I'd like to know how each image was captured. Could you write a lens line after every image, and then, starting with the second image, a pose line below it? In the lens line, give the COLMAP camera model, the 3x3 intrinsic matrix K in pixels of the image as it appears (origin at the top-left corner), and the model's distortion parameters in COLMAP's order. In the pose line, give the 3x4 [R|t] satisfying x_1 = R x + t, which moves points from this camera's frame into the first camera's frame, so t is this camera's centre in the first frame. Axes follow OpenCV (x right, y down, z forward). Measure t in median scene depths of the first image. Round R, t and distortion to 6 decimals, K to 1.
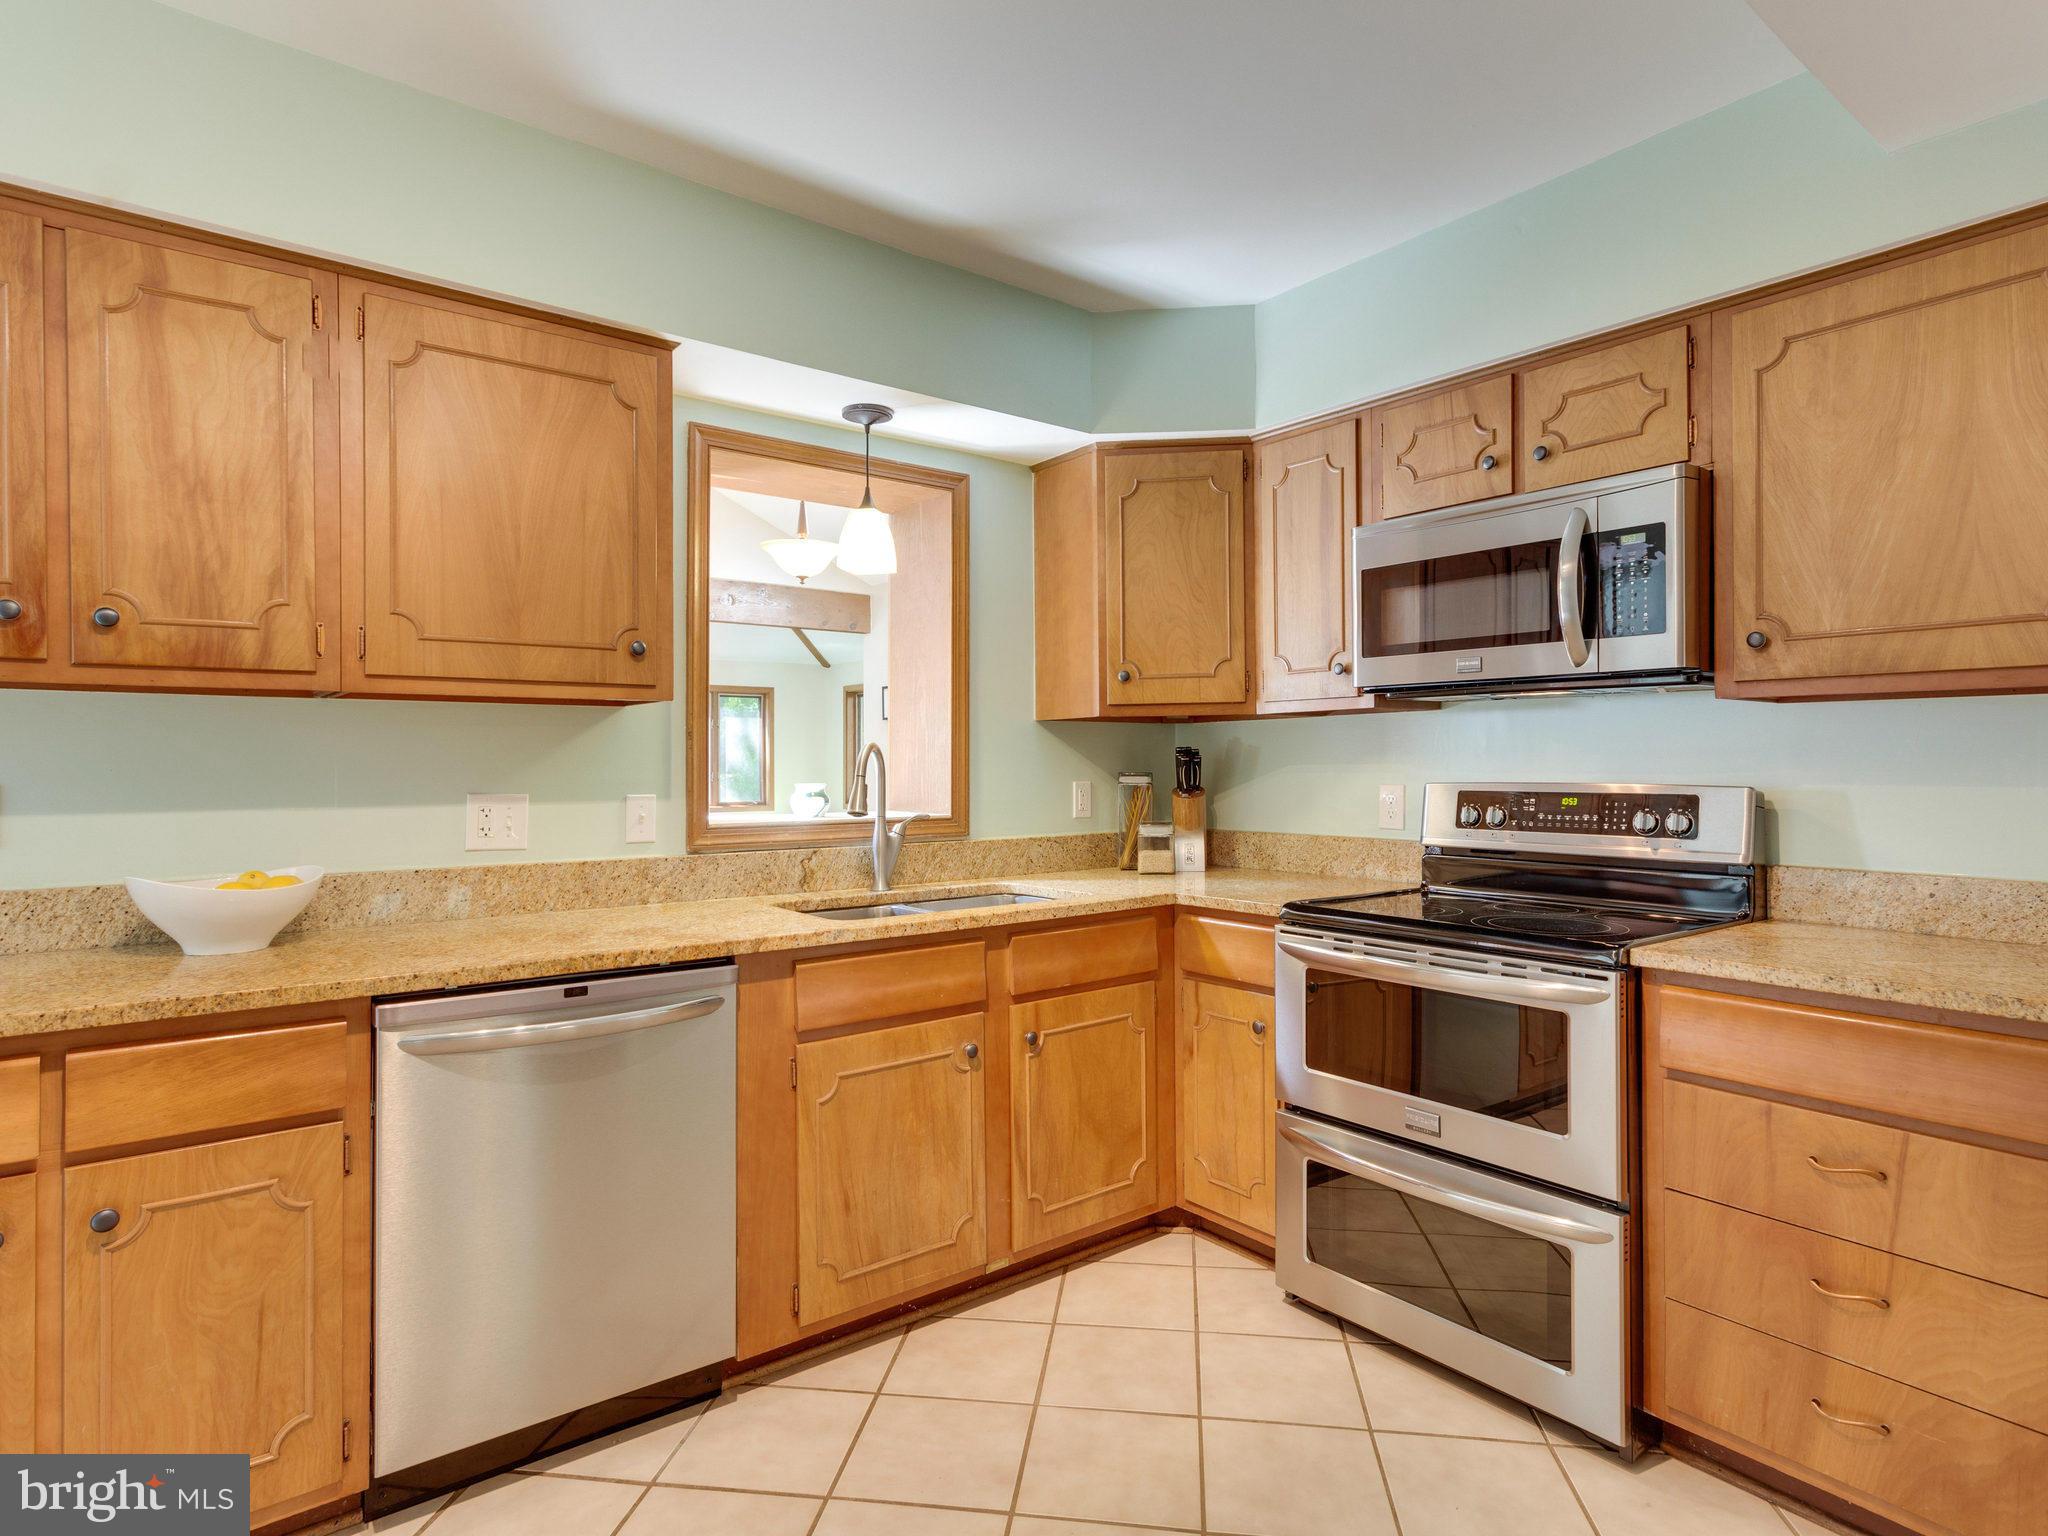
lens RADIAL K [[1126.7, 0, 1024.0], [0, 1126.7, 768.0], [0, 0, 1]] dist [0.000333, 0.000405]
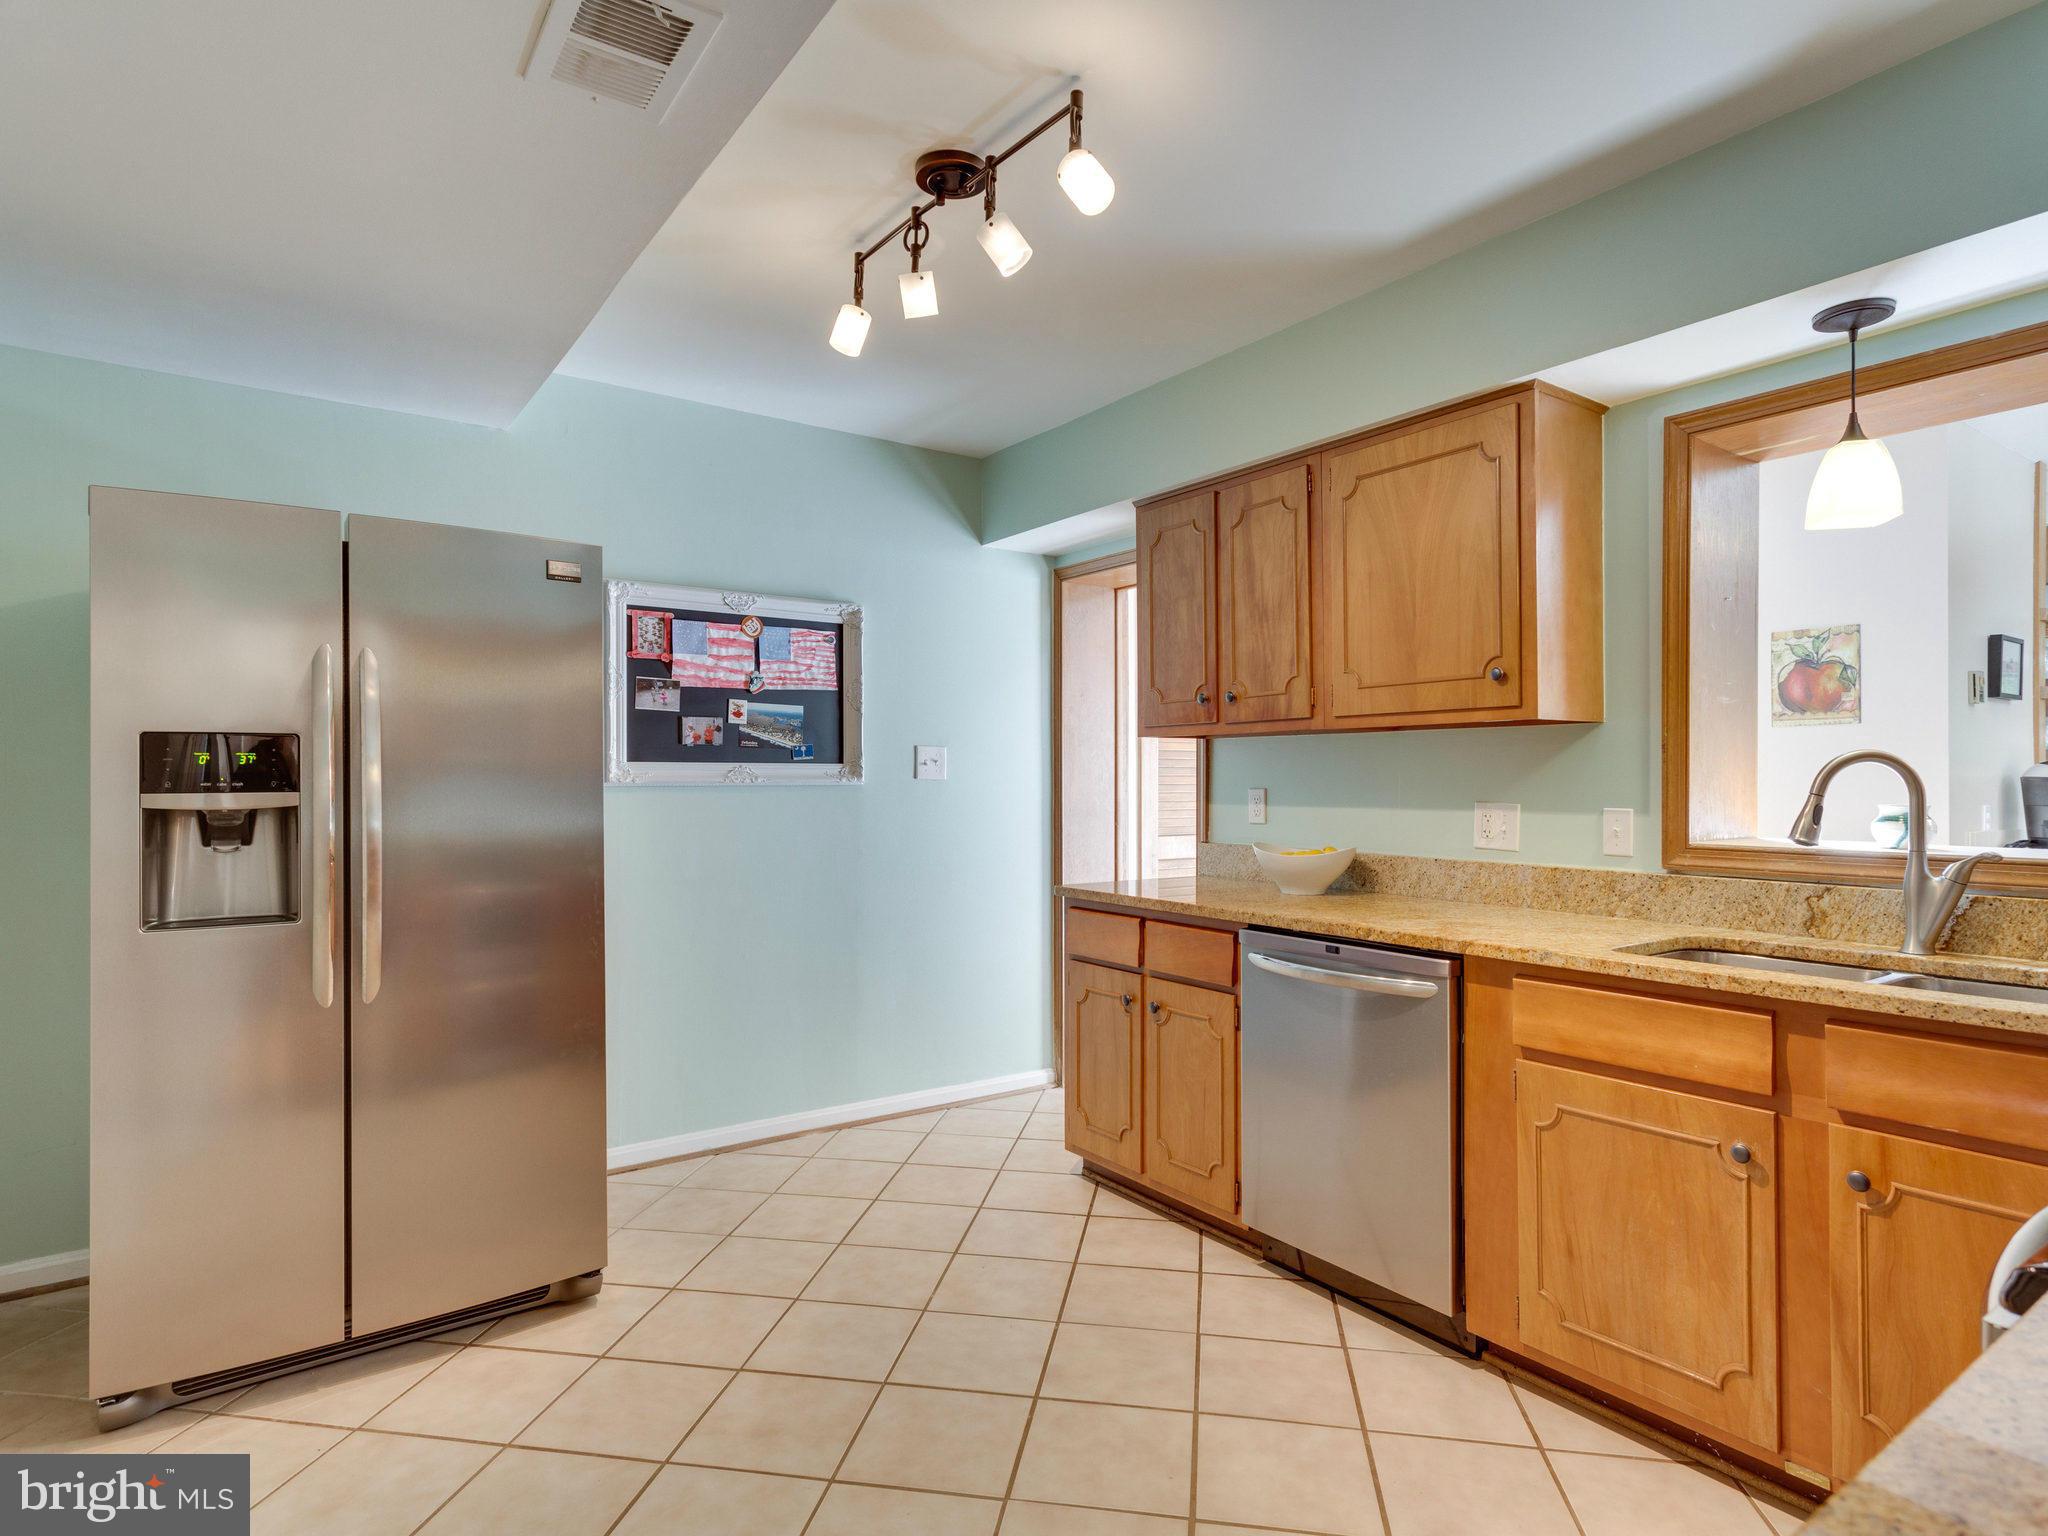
lens RADIAL K [[1097.0, 0, 1023.3], [0, 1097.0, 789.0], [0, 0, 1]] dist [0.000711, -0.000058]
pose [[-0.036460, 0.010525, -0.999280, 0.712020], [-0.006080, 0.999924, 0.010753, -0.001299], [0.999317, 0.006467, -0.036394, 0.538390]]
